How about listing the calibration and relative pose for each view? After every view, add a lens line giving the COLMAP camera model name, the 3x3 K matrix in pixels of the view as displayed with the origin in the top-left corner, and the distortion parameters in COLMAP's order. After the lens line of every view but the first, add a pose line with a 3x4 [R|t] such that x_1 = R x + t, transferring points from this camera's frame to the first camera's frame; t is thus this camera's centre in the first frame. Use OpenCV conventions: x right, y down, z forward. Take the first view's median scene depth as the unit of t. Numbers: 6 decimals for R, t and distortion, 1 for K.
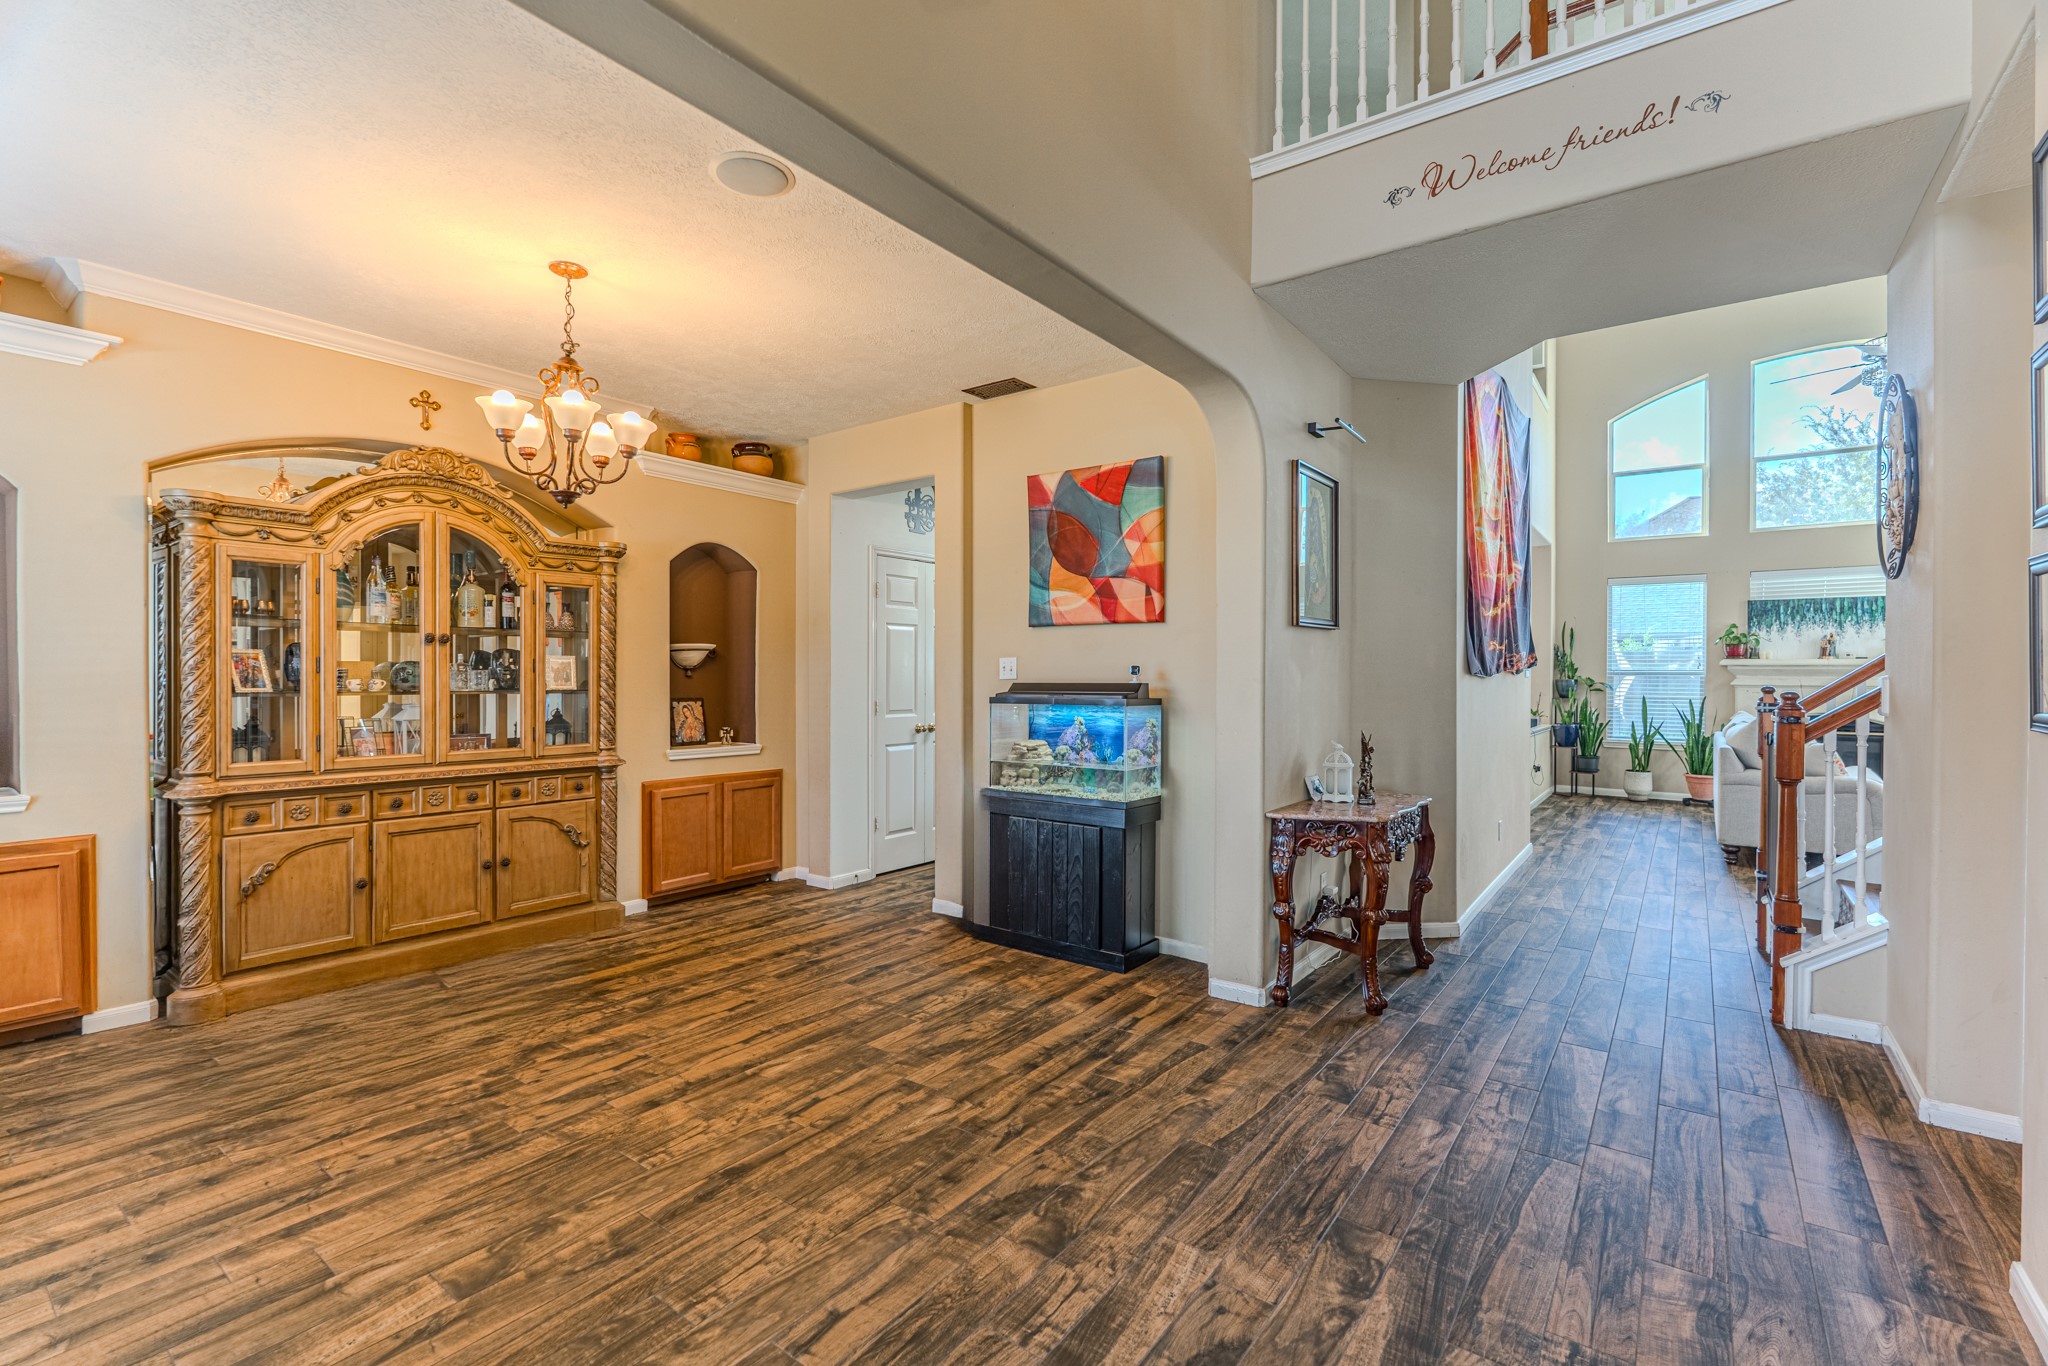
lens RADIAL K [[898.2, 0, 1014.3], [0, 898.2, 681.7], [0, 0, 1]] dist [-0.012787, 0.002858]
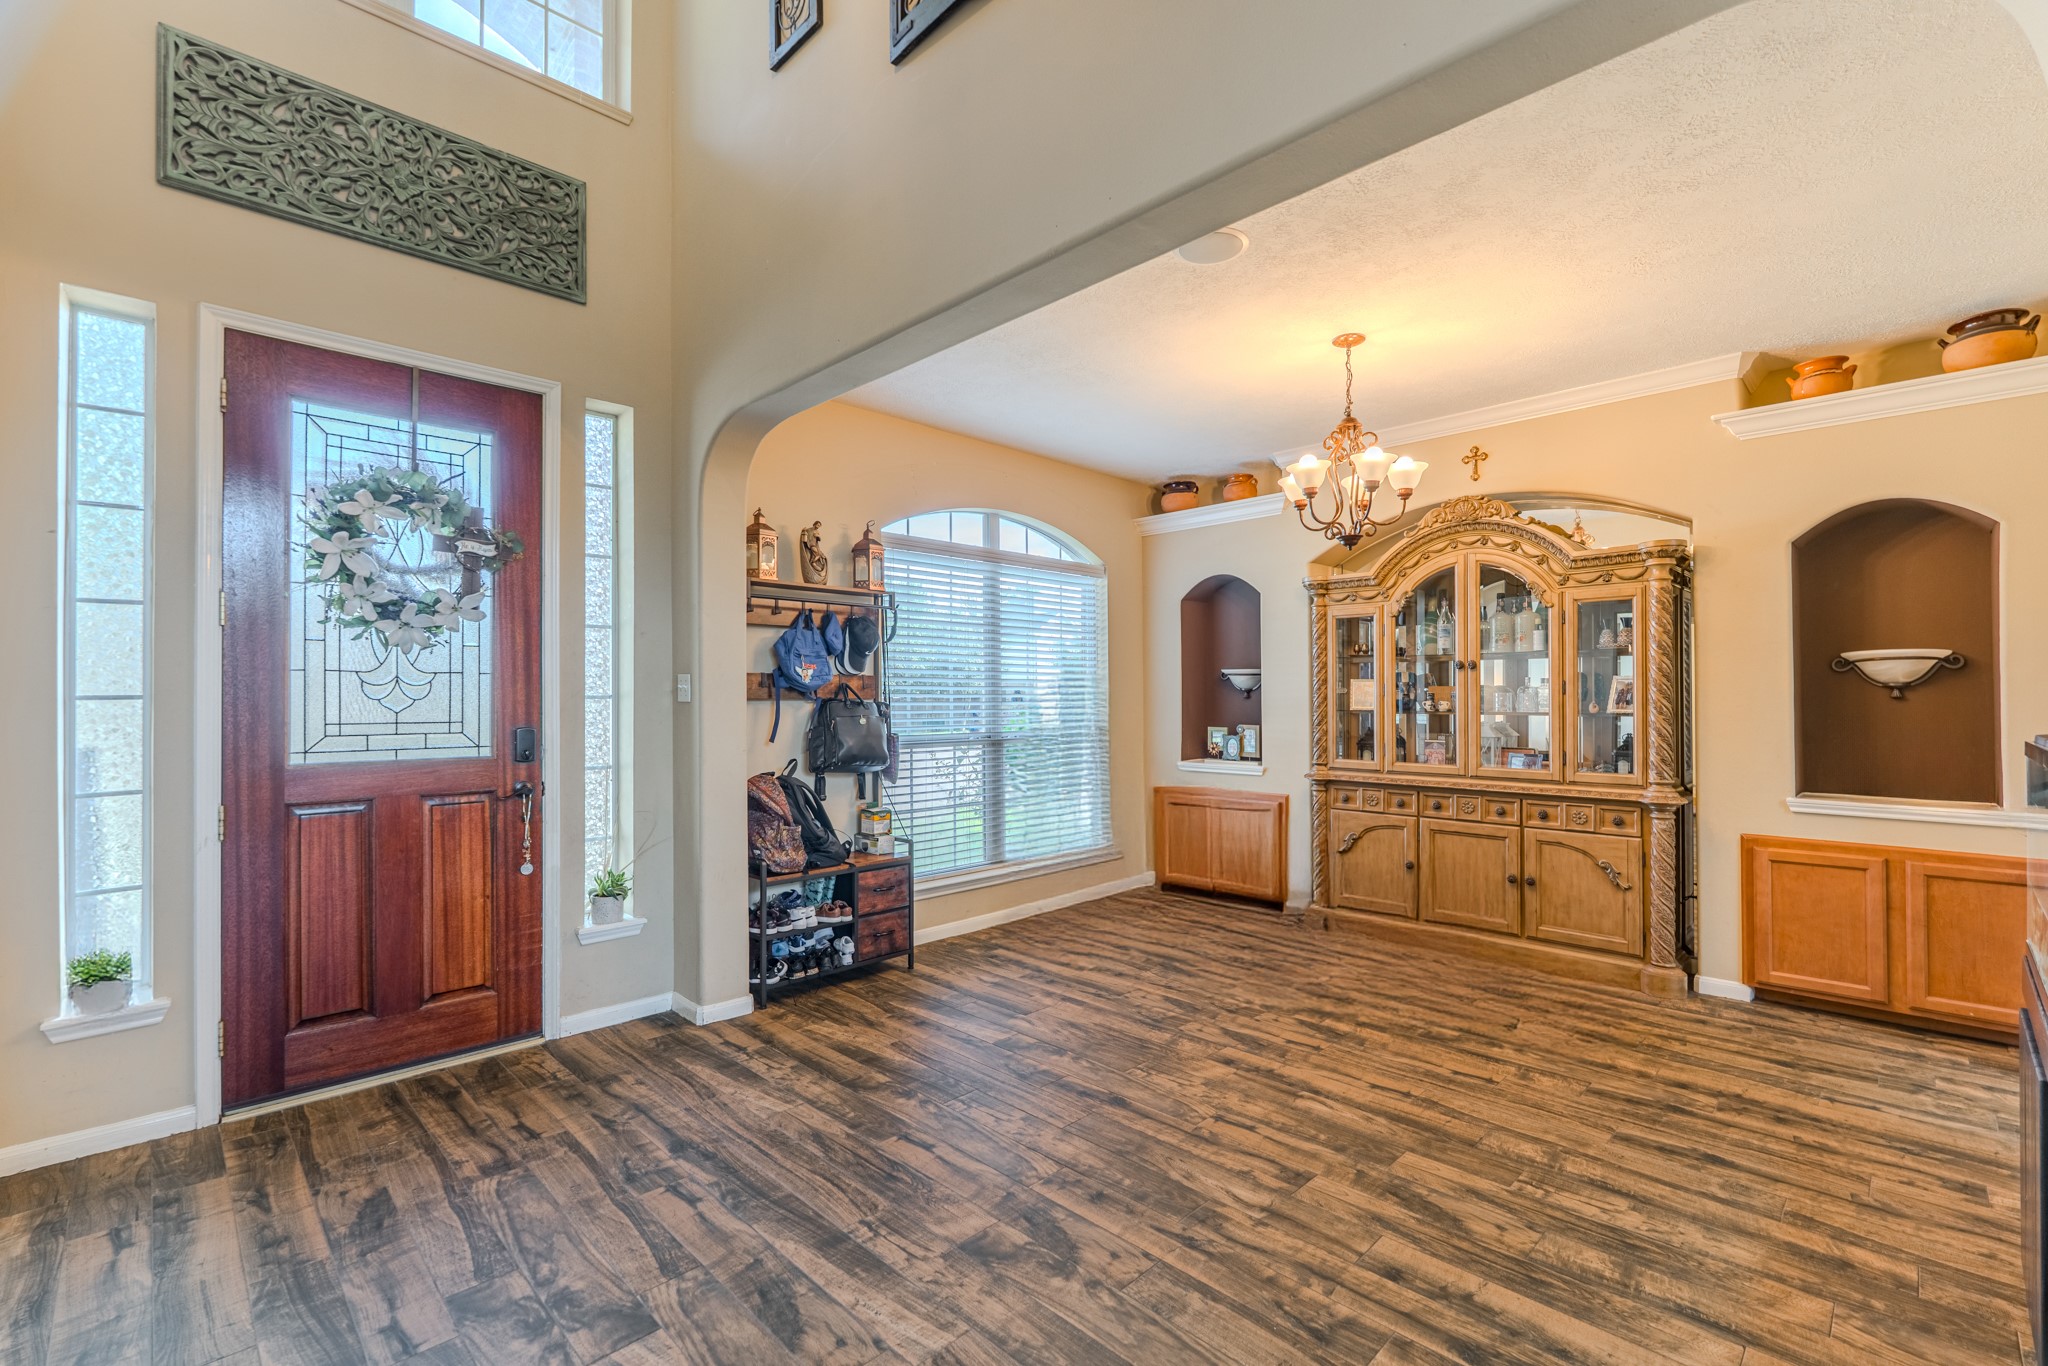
lens RADIAL K [[898.2, 0, 1041.5], [0, 898.2, 687.8], [0, 0, 1]] dist [-0.012787, 0.002858]
pose [[-0.135771, -0.013440, -0.990649, 0.642842], [-0.004372, 0.999906, -0.012966, -0.003082], [0.990731, 0.002571, -0.135817, 0.731975]]
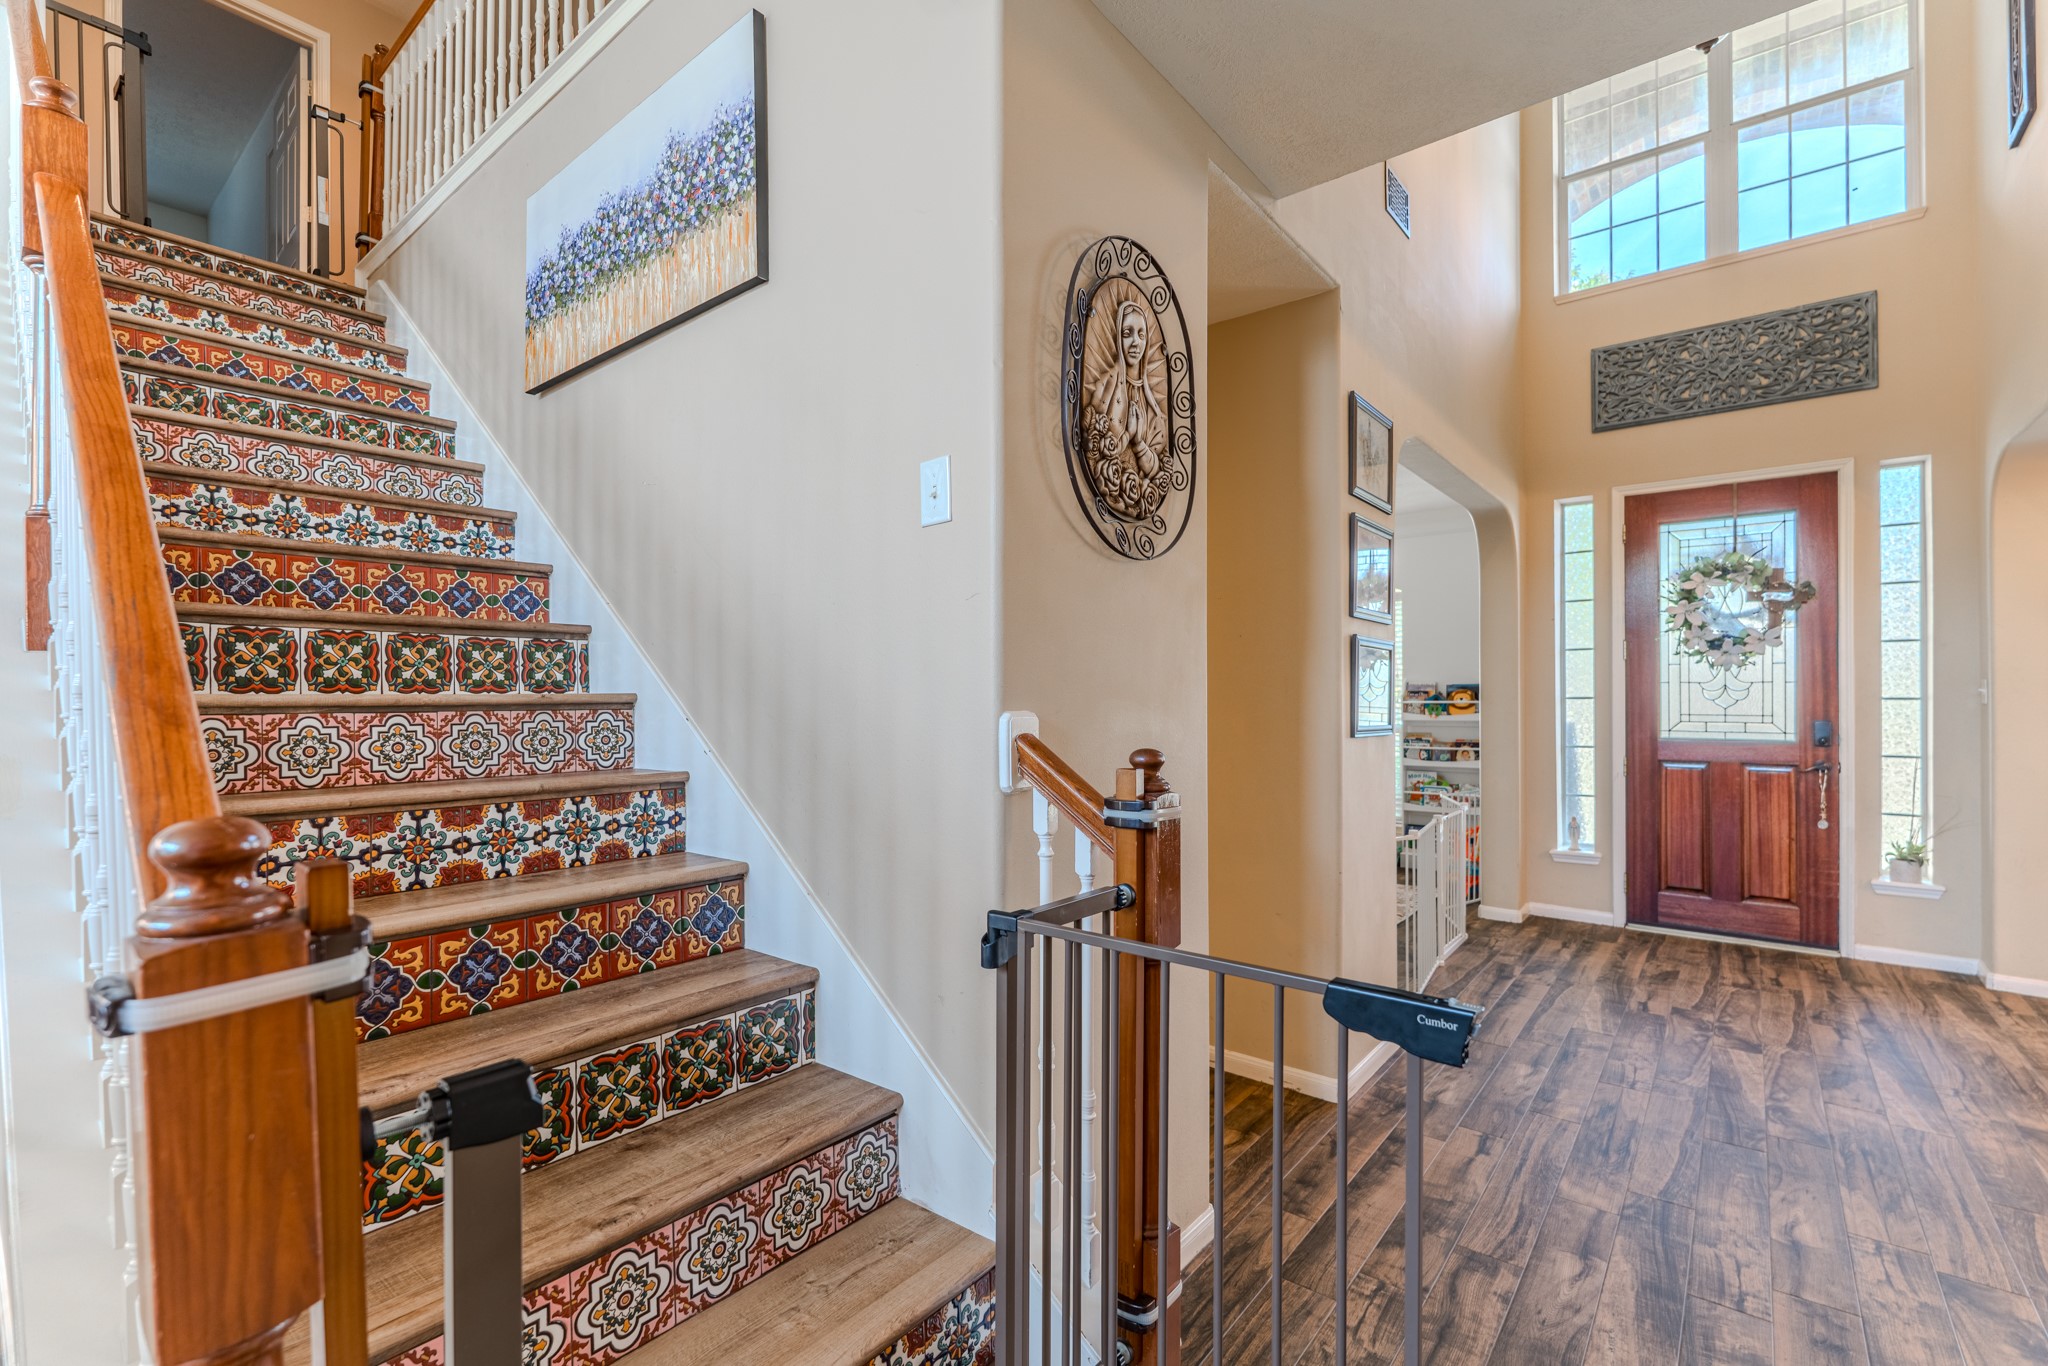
lens RADIAL K [[898.2, 0, 1032.6], [0, 898.2, 689.8], [0, 0, 1]] dist [-0.012787, 0.002858]
pose [[-0.999679, -0.002381, 0.025233, 0.904206], [-0.002341, 0.999996, 0.001615, -0.016492], [-0.025237, 0.001555, -0.999680, 1.424025]]
